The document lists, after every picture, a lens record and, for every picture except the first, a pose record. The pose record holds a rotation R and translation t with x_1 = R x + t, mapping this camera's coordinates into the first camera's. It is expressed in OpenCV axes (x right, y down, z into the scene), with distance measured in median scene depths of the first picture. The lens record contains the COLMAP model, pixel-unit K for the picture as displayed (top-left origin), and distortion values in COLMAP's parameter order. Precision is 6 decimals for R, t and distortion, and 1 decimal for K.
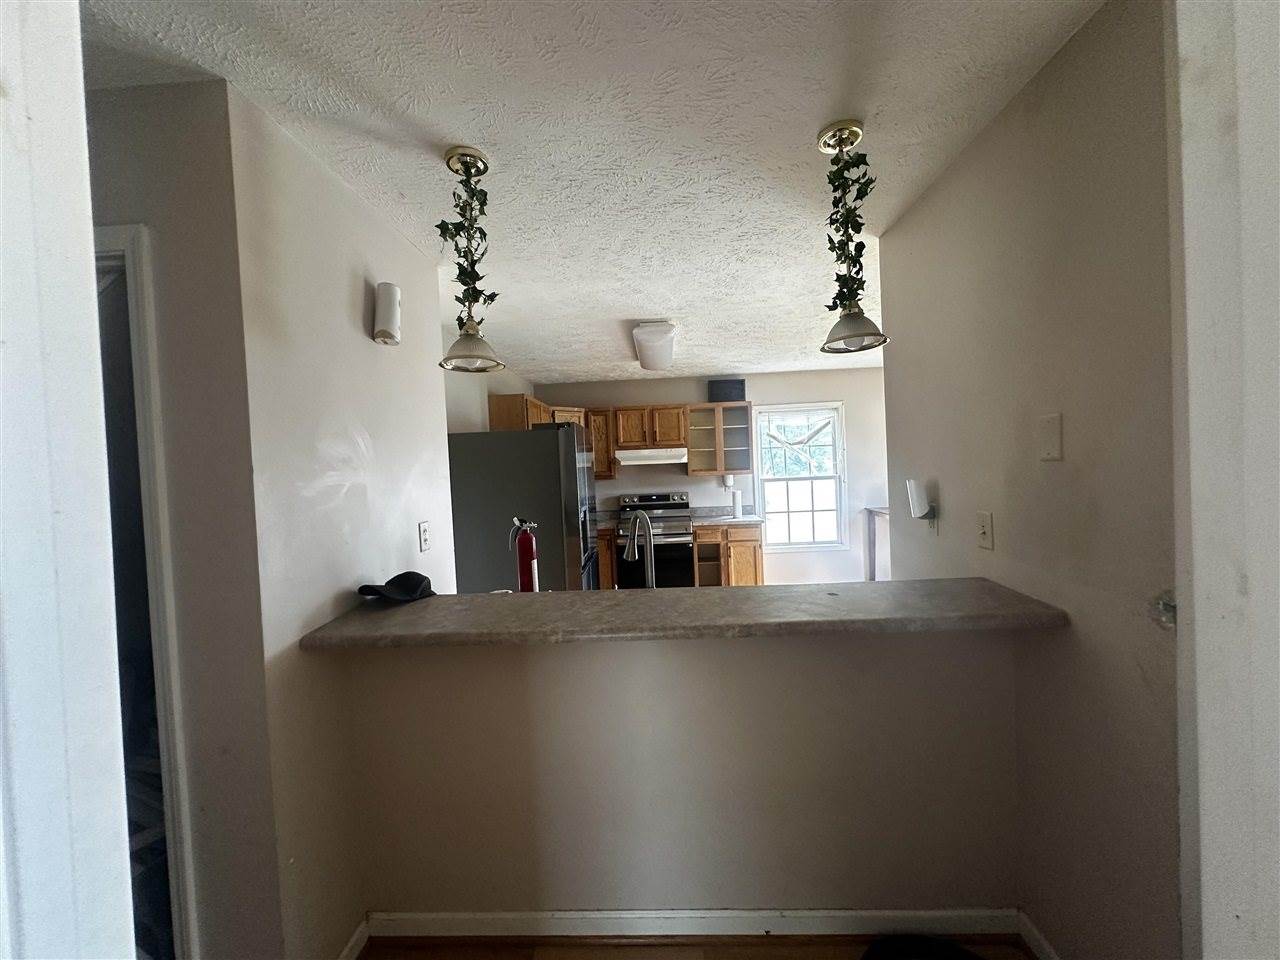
lens RADIAL K [[513.3, 0, 639.2], [0, 513.3, 477.7], [0, 0, 1]] dist [0.002207, 0.000327]
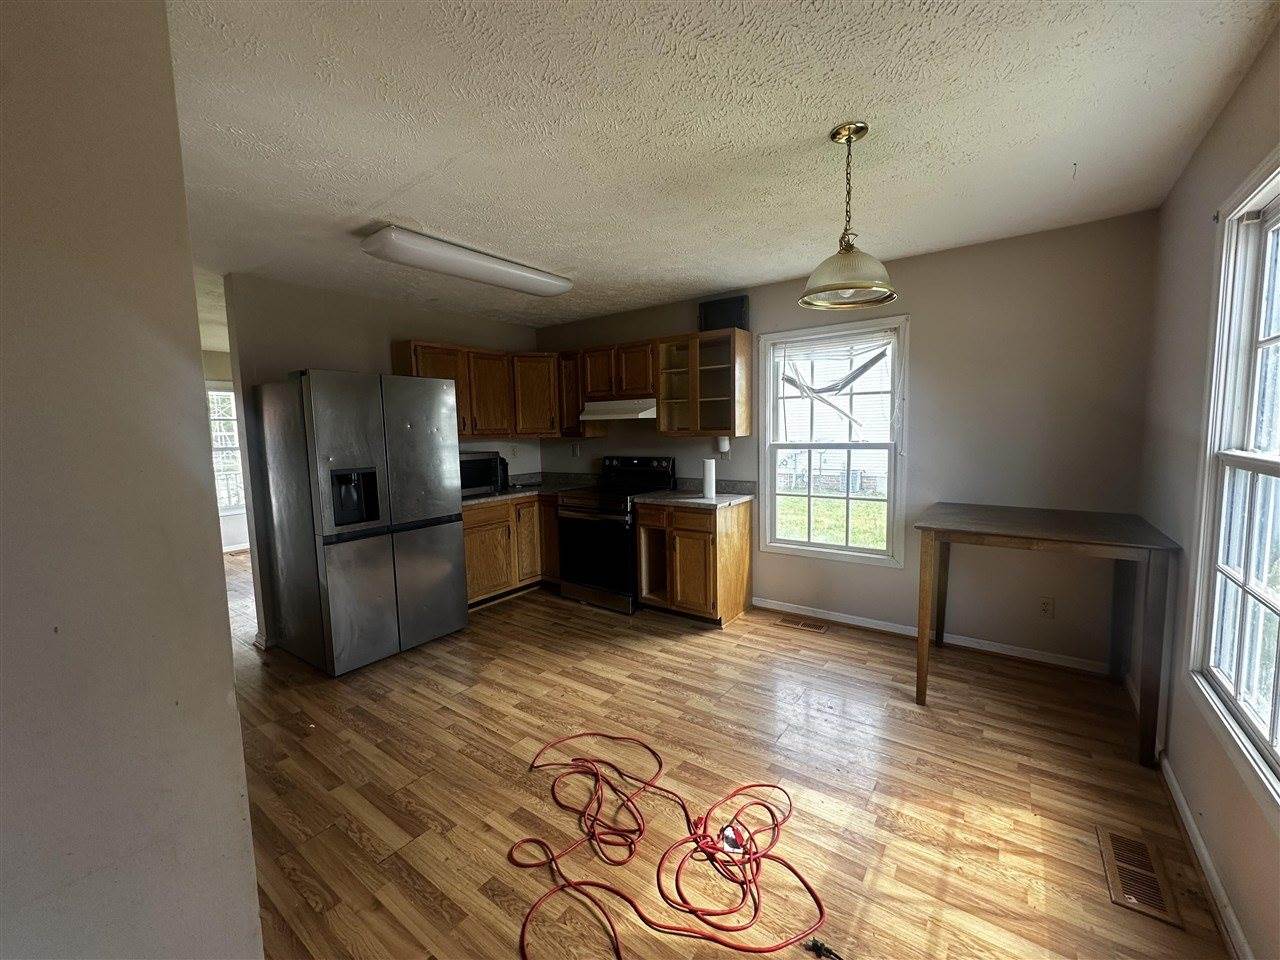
lens RADIAL K [[513.3, 0, 643.7], [0, 513.3, 481.7], [0, 0, 1]] dist [0.002207, 0.000327]
pose [[0.843318, 0.079142, -0.531555, 0.469561], [-0.025980, 0.993944, 0.106769, -0.016137], [0.536786, -0.076230, 0.840268, 0.338741]]
